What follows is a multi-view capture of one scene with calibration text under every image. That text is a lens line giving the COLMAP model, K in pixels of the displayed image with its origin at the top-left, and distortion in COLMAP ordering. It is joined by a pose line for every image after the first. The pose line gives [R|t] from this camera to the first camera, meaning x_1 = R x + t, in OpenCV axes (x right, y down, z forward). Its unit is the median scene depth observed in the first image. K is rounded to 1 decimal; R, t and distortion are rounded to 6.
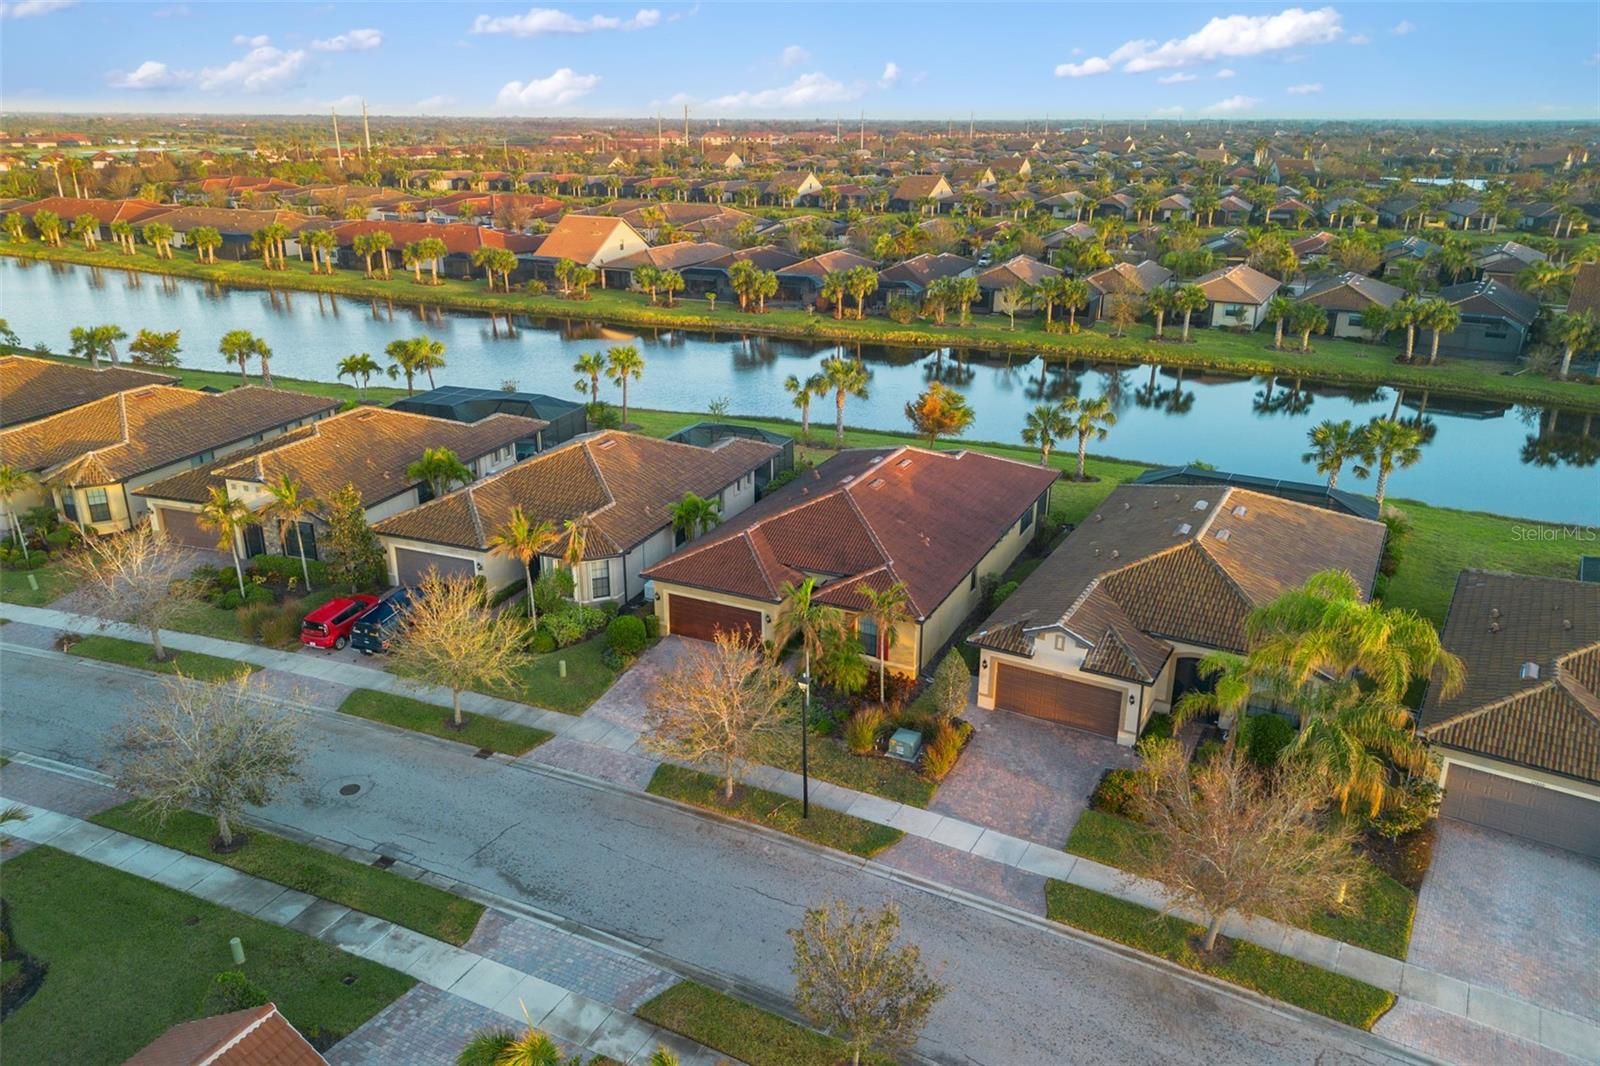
lens RADIAL K [[1131.8, 0, 801.4], [0, 1131.8, 539.1], [0, 0, 1]] dist [0.072334, -0.073570]
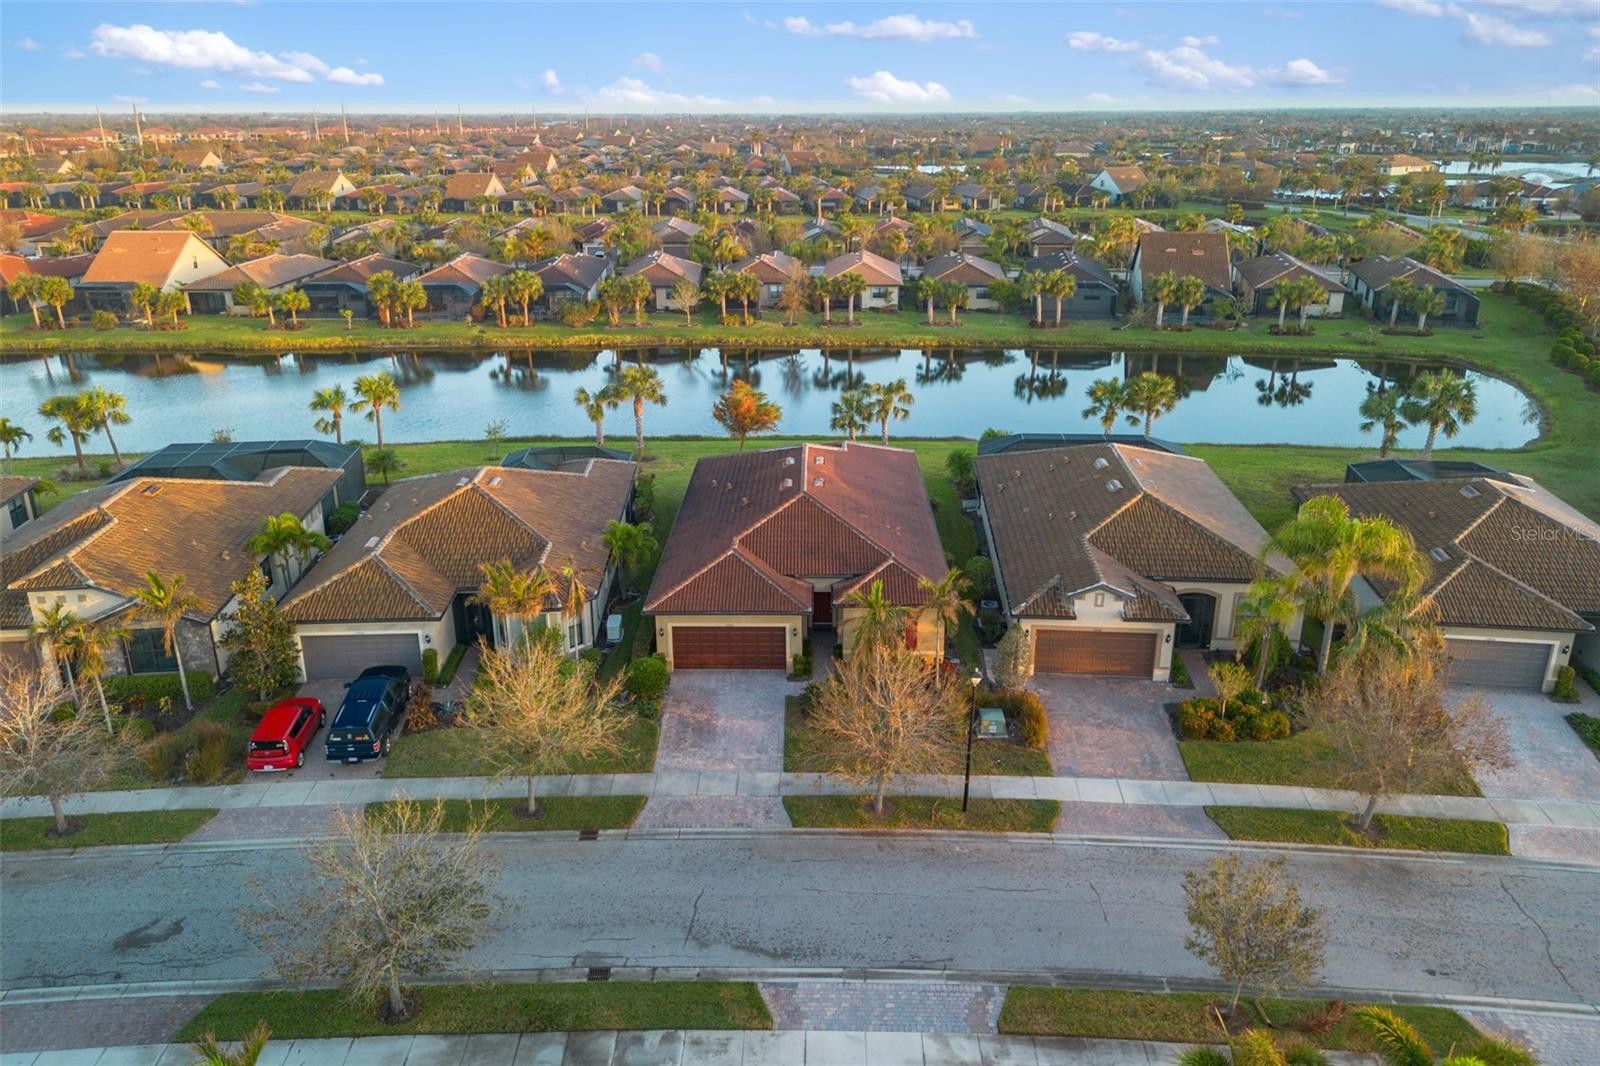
lens RADIAL K [[1131.8, 0, 802.2], [0, 1131.8, 565.5], [0, 0, 1]] dist [0.072334, -0.073570]
pose [[0.908201, -0.162840, 0.385556, -0.229061], [0.153365, 0.986613, 0.055438, -0.023298], [-0.389423, 0.008781, 0.921017, 0.057693]]
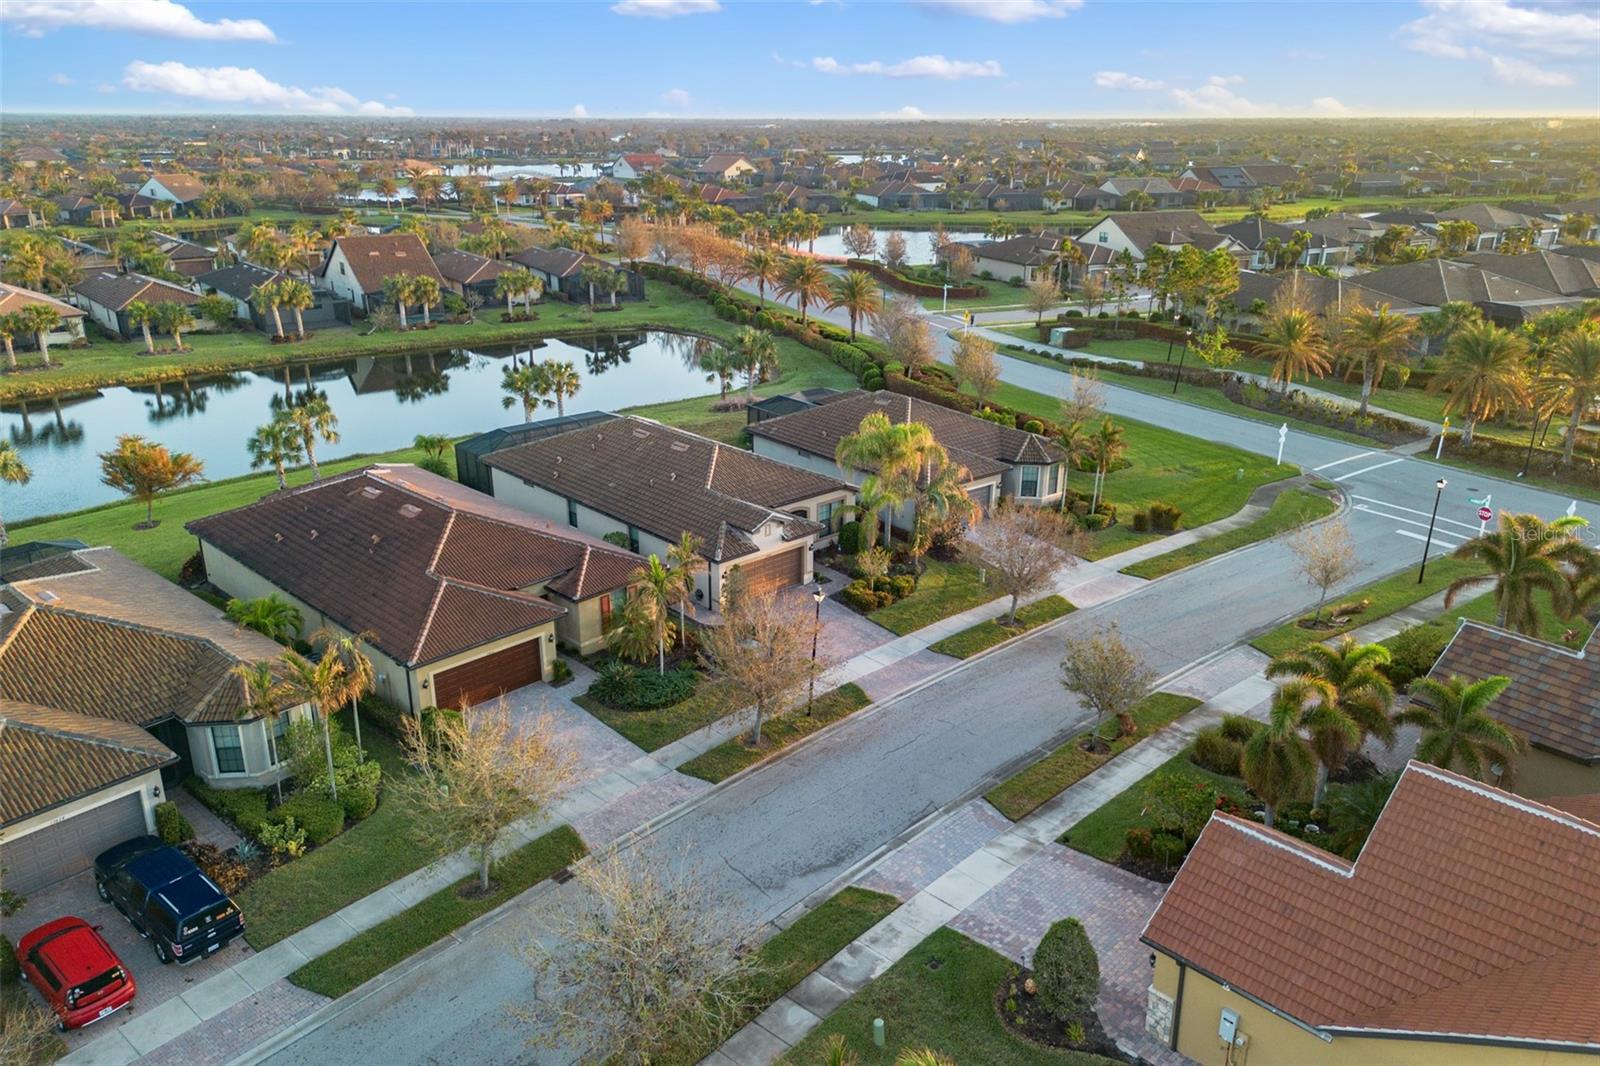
lens RADIAL K [[1131.8, 0, 802.1], [0, 1131.8, 534.2], [0, 0, 1]] dist [0.072334, -0.073570]
pose [[0.314009, -0.330084, 0.890193, -0.470050], [0.328002, 0.917602, 0.224547, -0.093776], [-0.890962, 0.221475, 0.396403, 0.235174]]
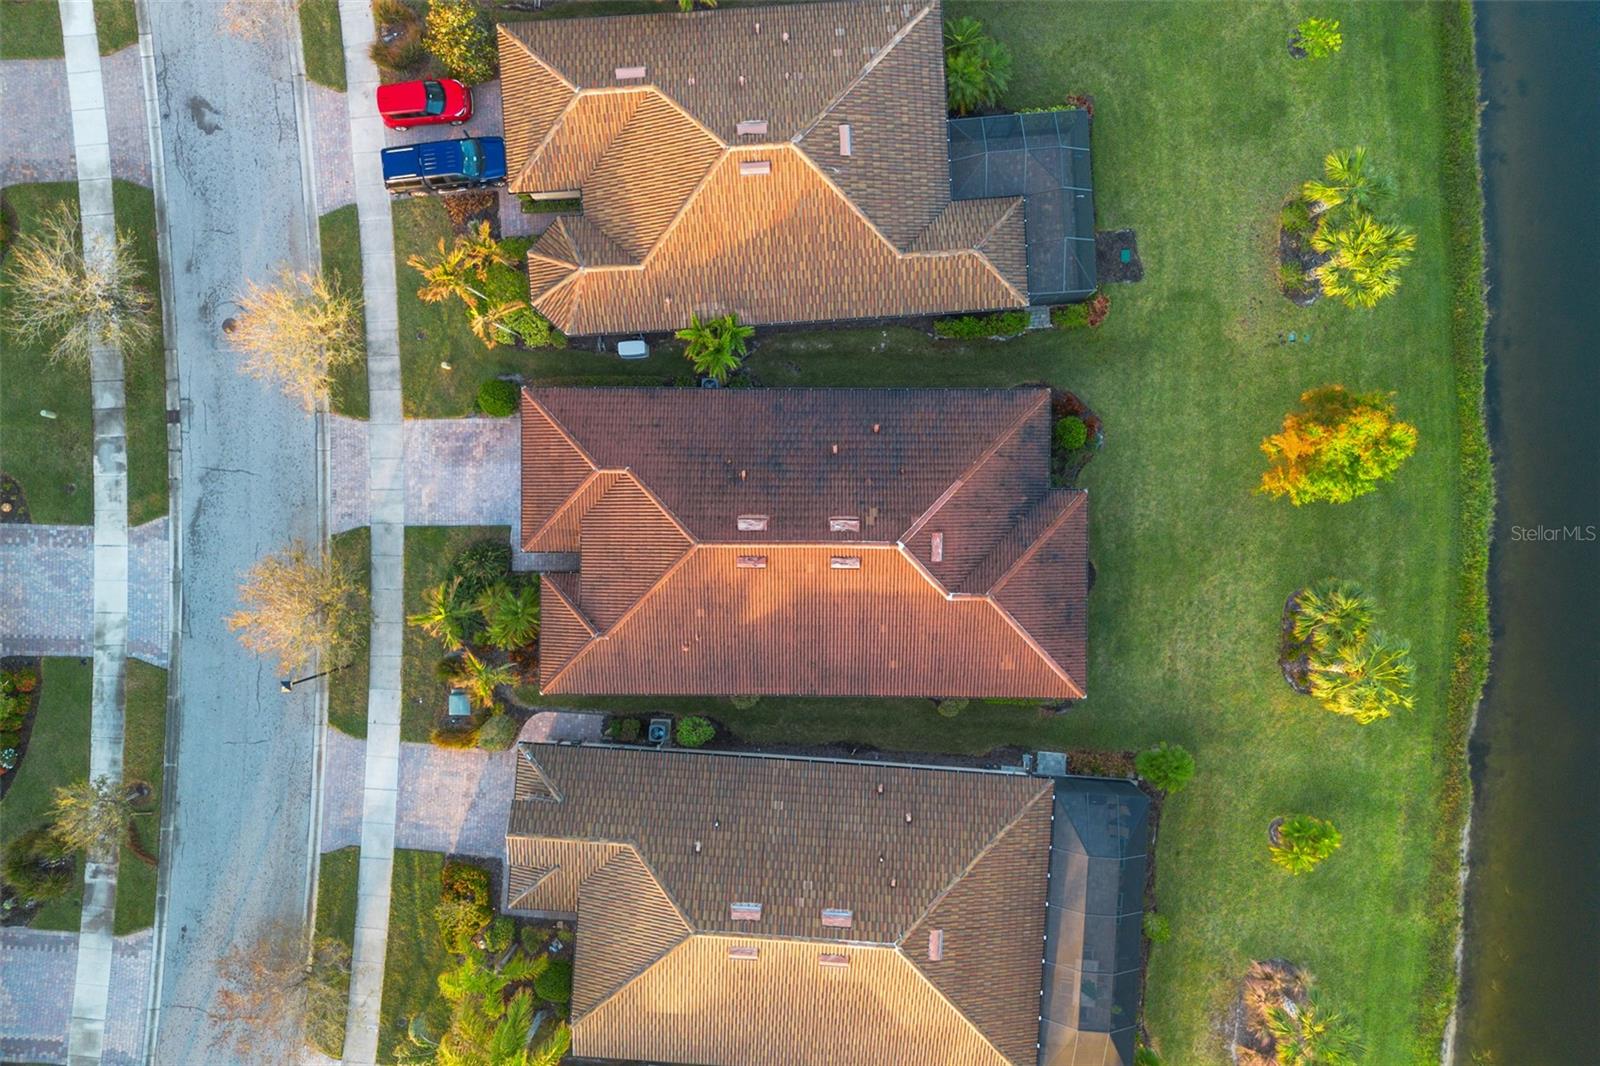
lens RADIAL K [[1131.8, 0, 804.0], [0, 1131.8, 534.9], [0, 0, 1]] dist [0.072334, -0.073570]
pose [[0.427090, 0.904159, 0.009544, 0.037887], [-0.297065, 0.130337, 0.945920, -0.569106], [0.854018, -0.406828, 0.324259, 0.513664]]
